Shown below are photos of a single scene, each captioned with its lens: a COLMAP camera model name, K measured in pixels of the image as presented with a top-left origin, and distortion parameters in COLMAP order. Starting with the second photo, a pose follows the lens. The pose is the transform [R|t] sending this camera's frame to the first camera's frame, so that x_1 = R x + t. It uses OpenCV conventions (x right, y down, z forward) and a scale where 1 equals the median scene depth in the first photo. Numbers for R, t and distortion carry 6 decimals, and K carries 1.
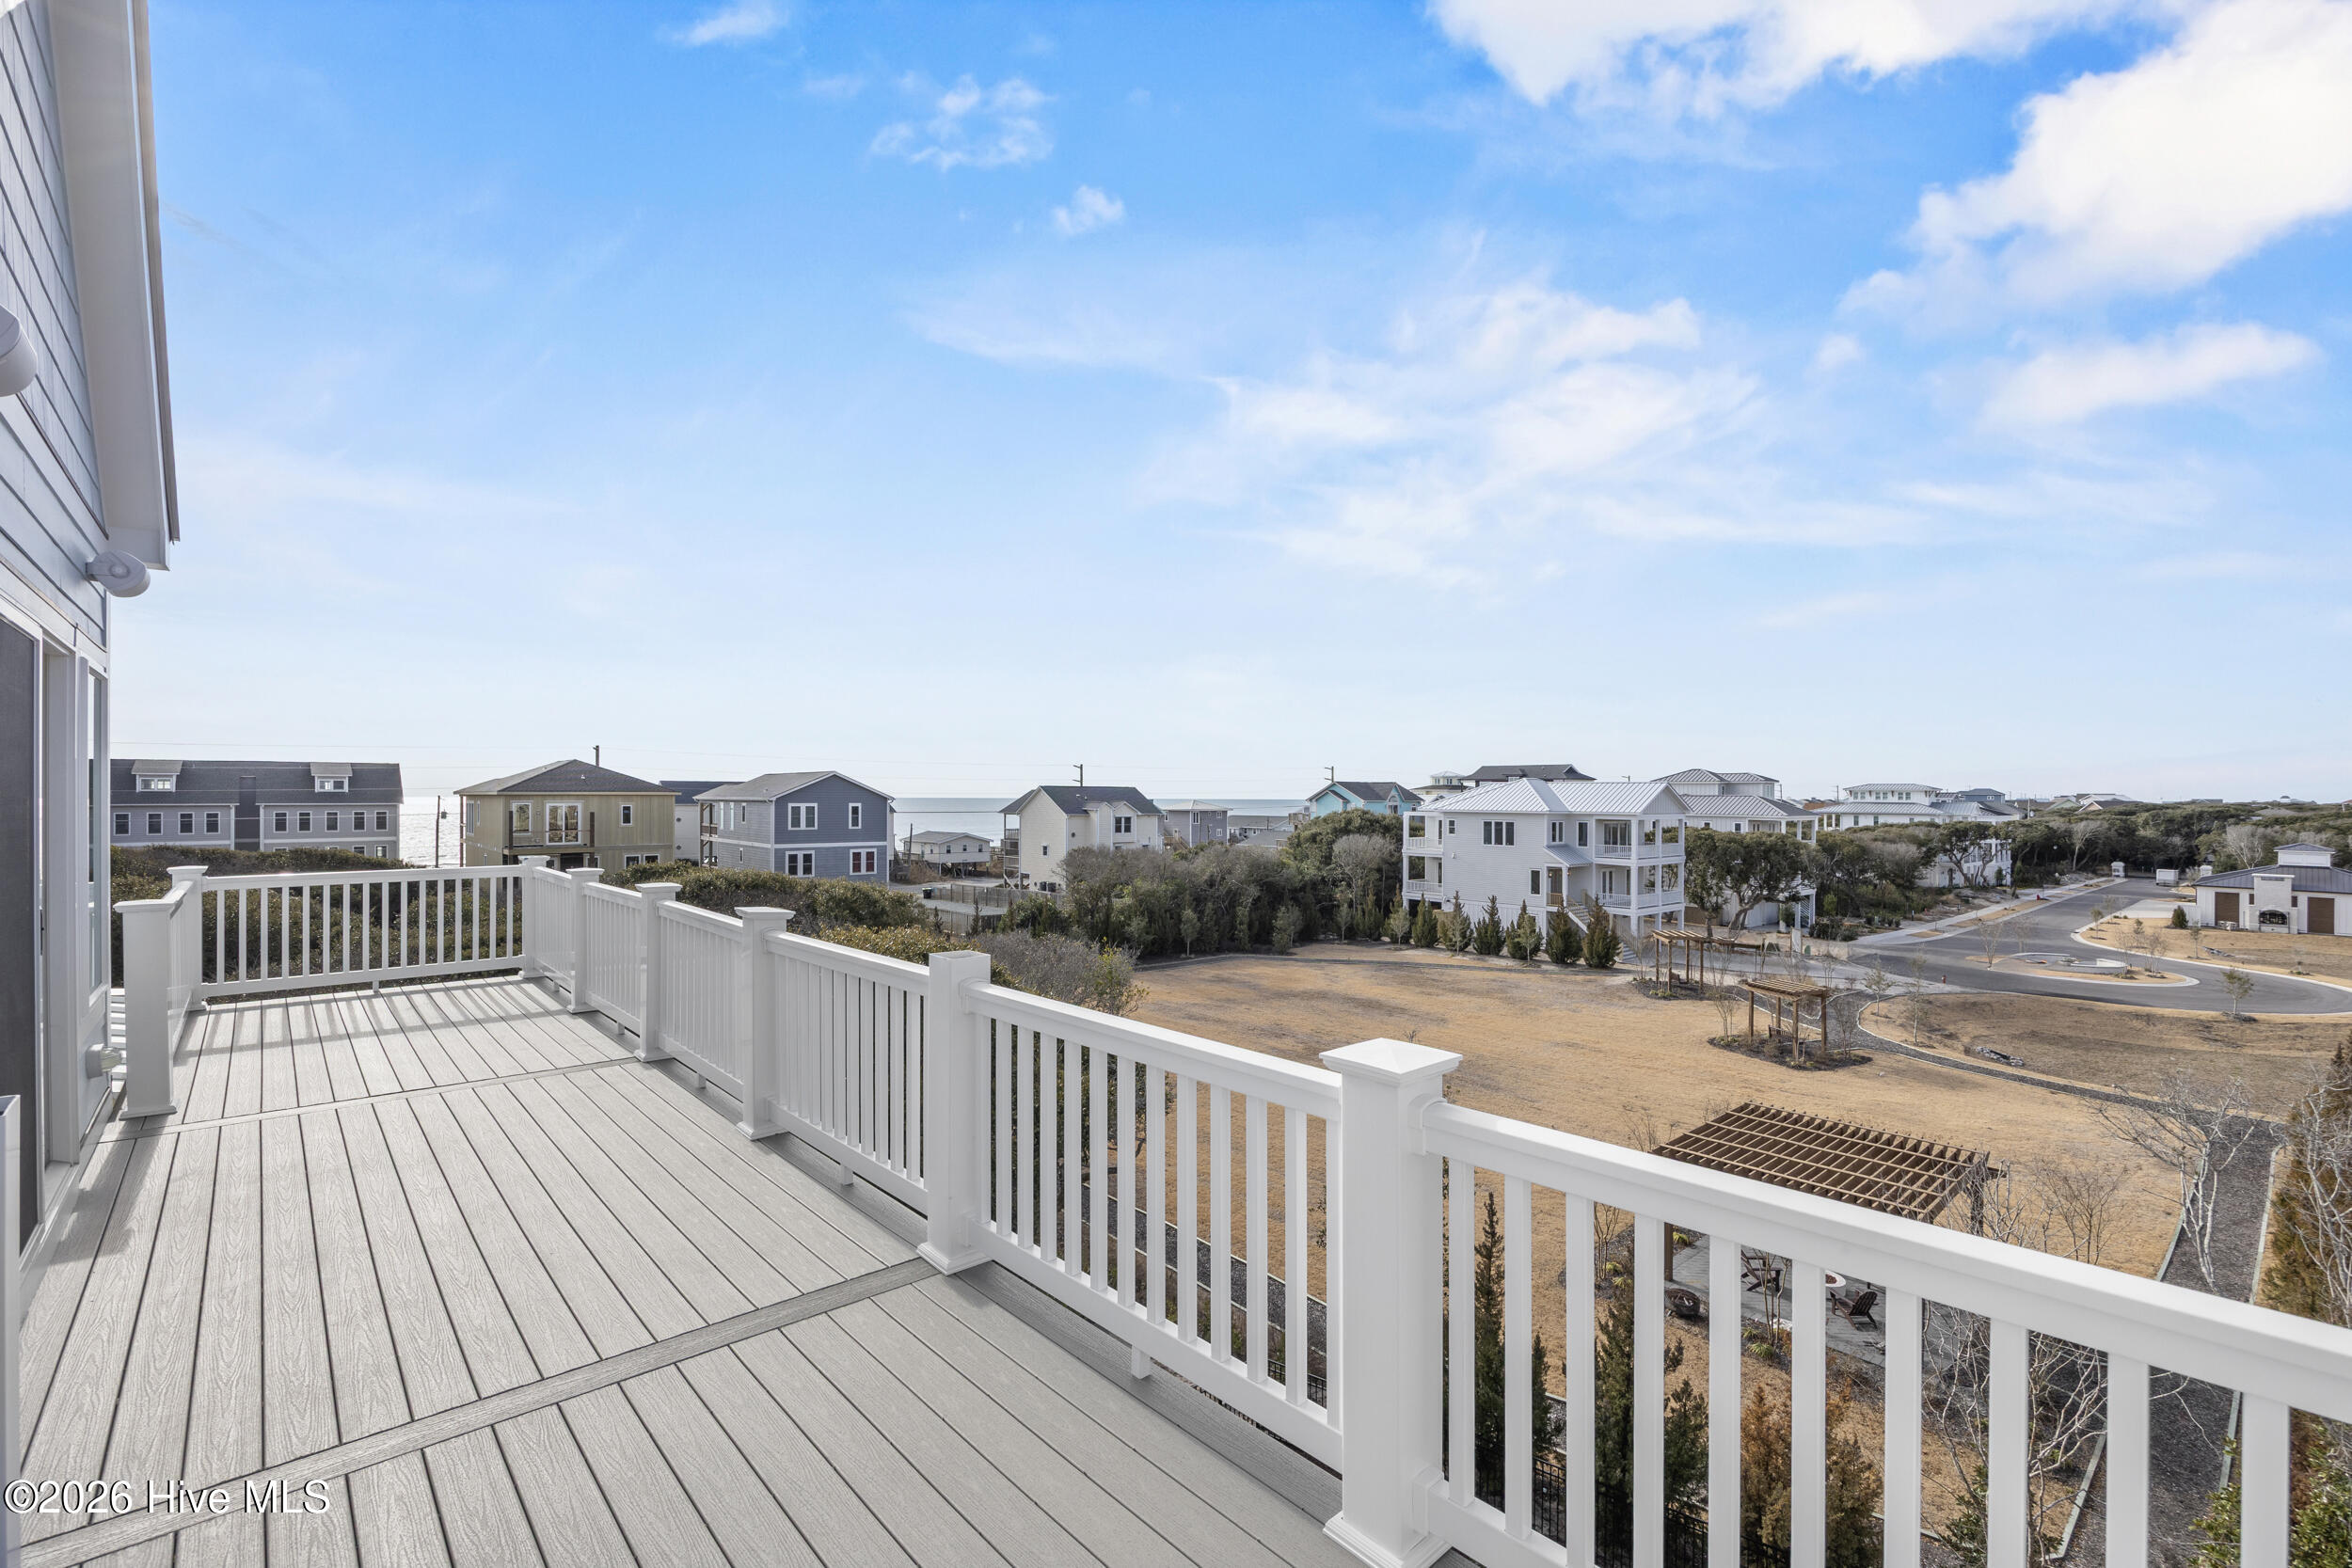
lens RADIAL K [[1030.0, 0, 1160.4], [0, 1030.0, 792.0], [0, 0, 1]] dist [-0.000701, -0.000681]
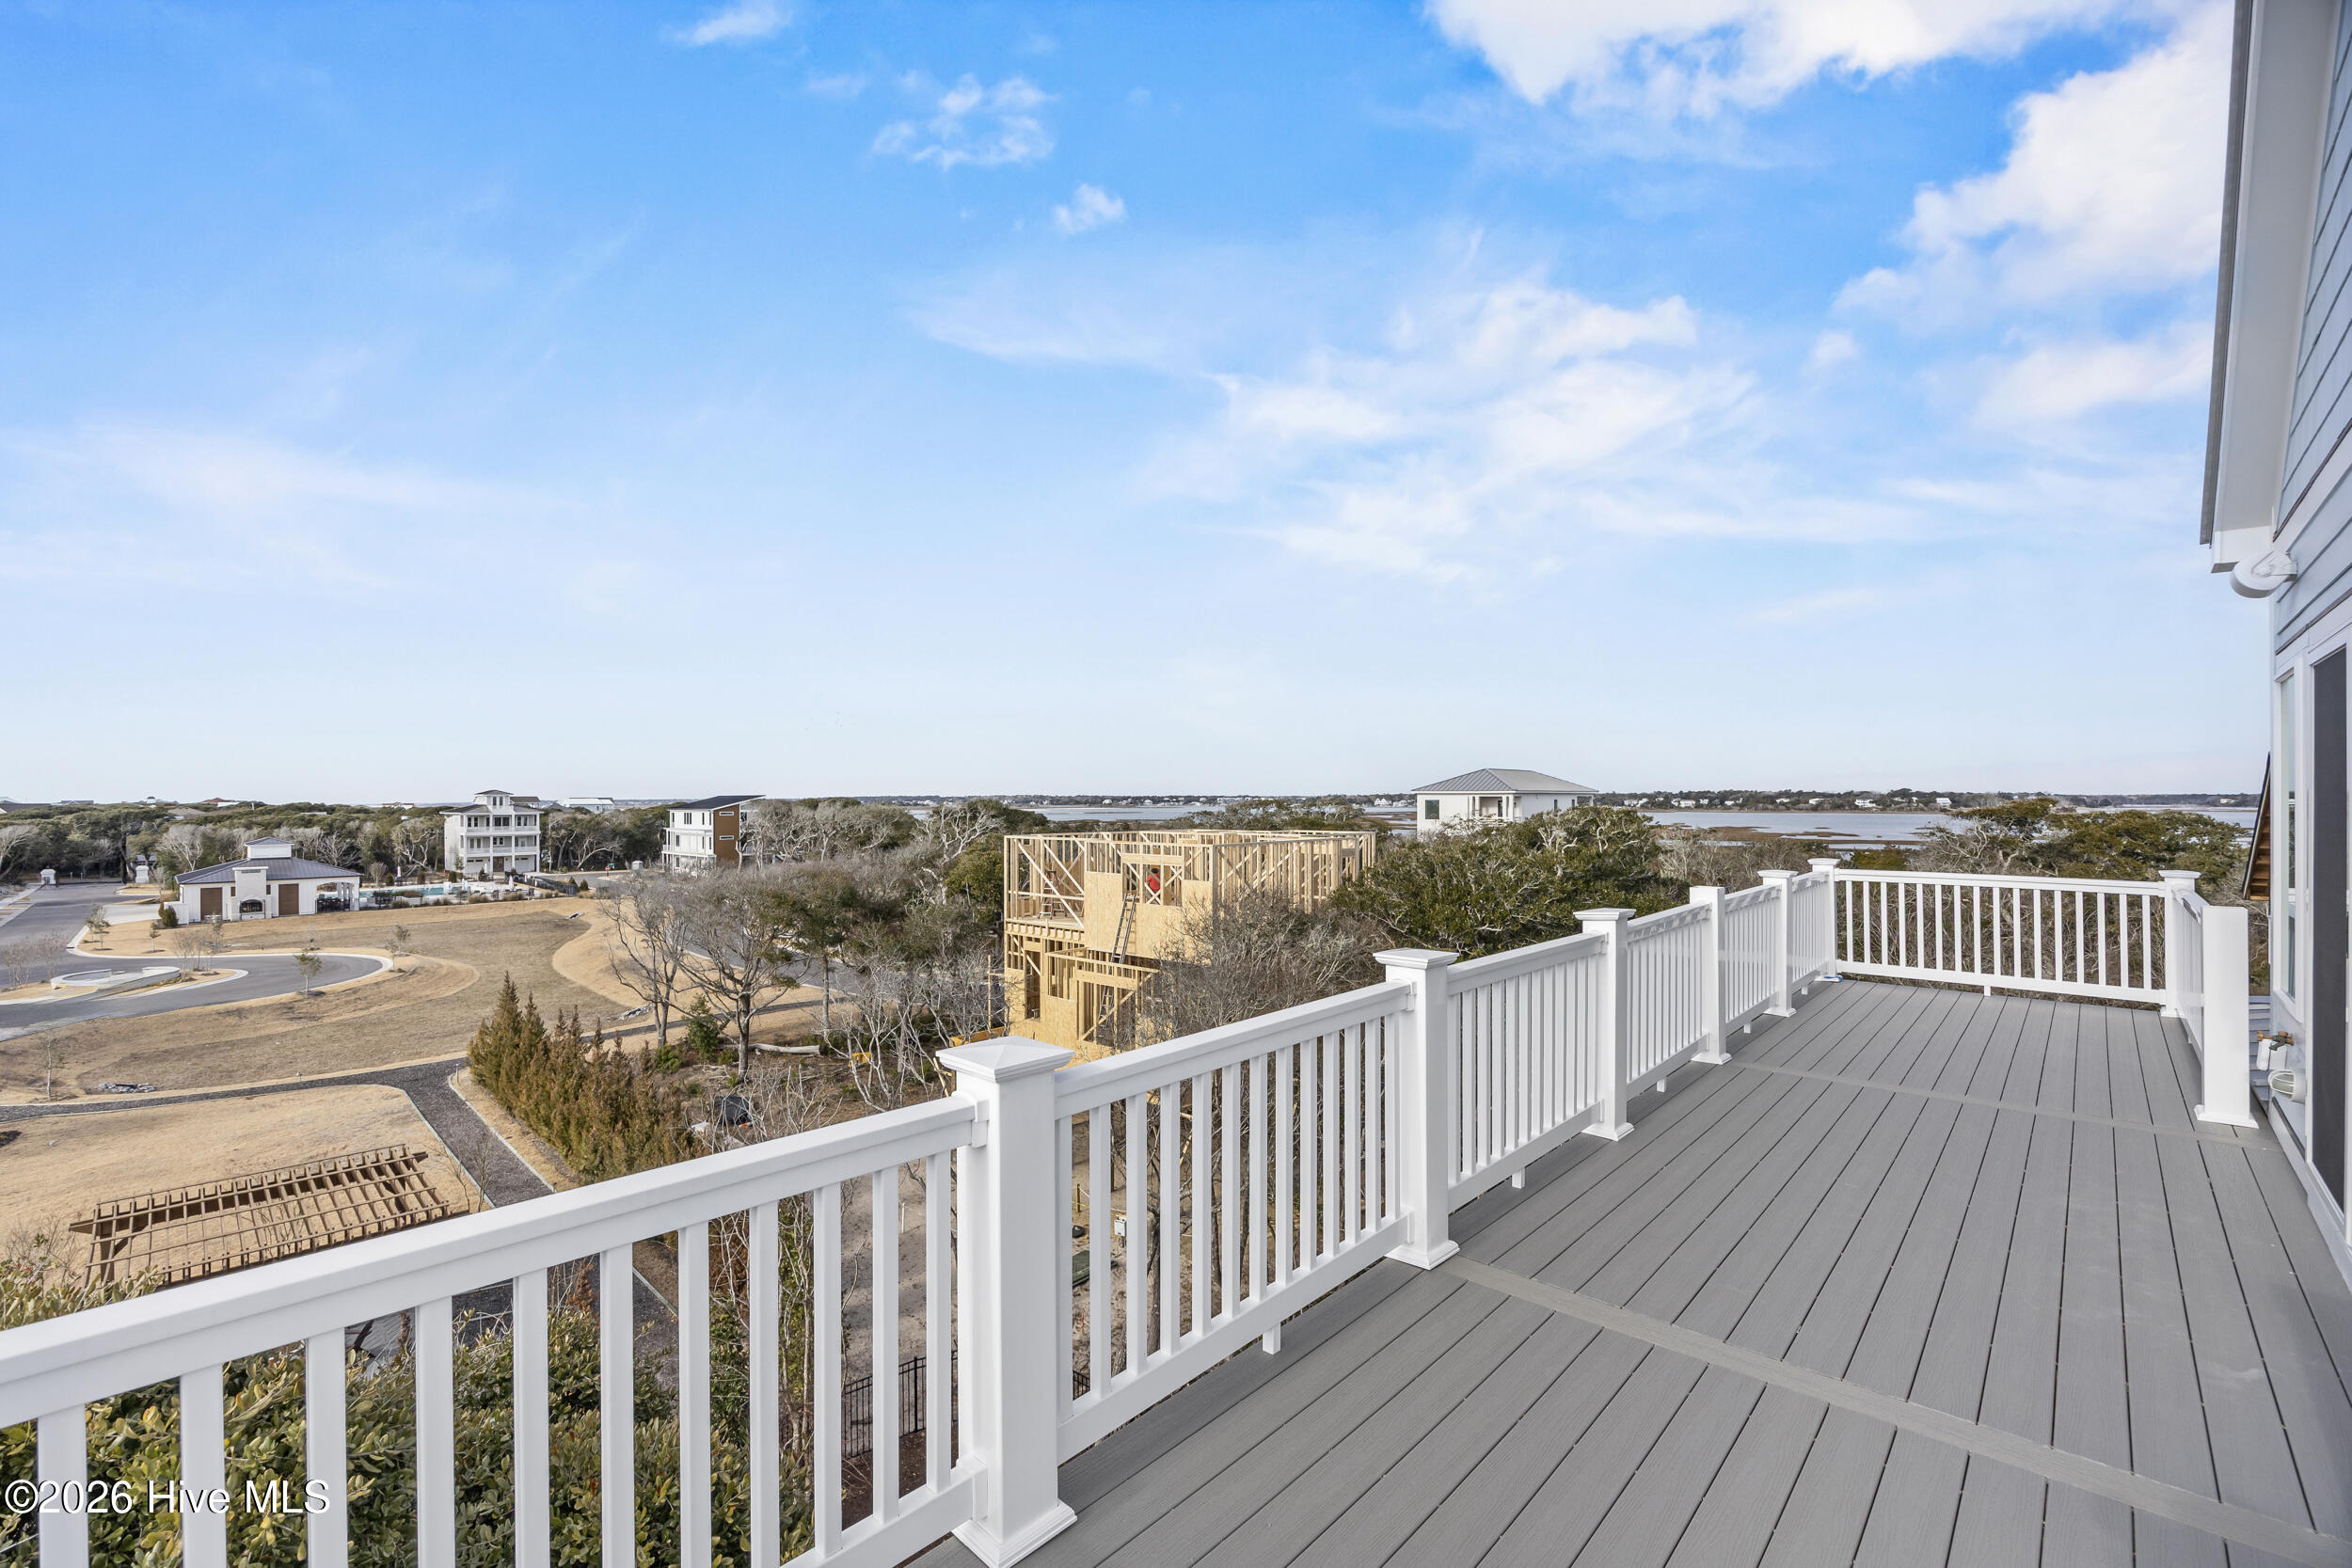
lens RADIAL K [[1030.0, 0, 1160.4], [0, 1030.0, 792.0], [0, 0, 1]] dist [-0.000701, -0.000681]
pose [[-0.057854, -0.005485, 0.998310, -0.088358], [0.006334, 0.999963, 0.005861, -0.001203], [-0.998305, 0.006662, -0.057817, 0.096337]]
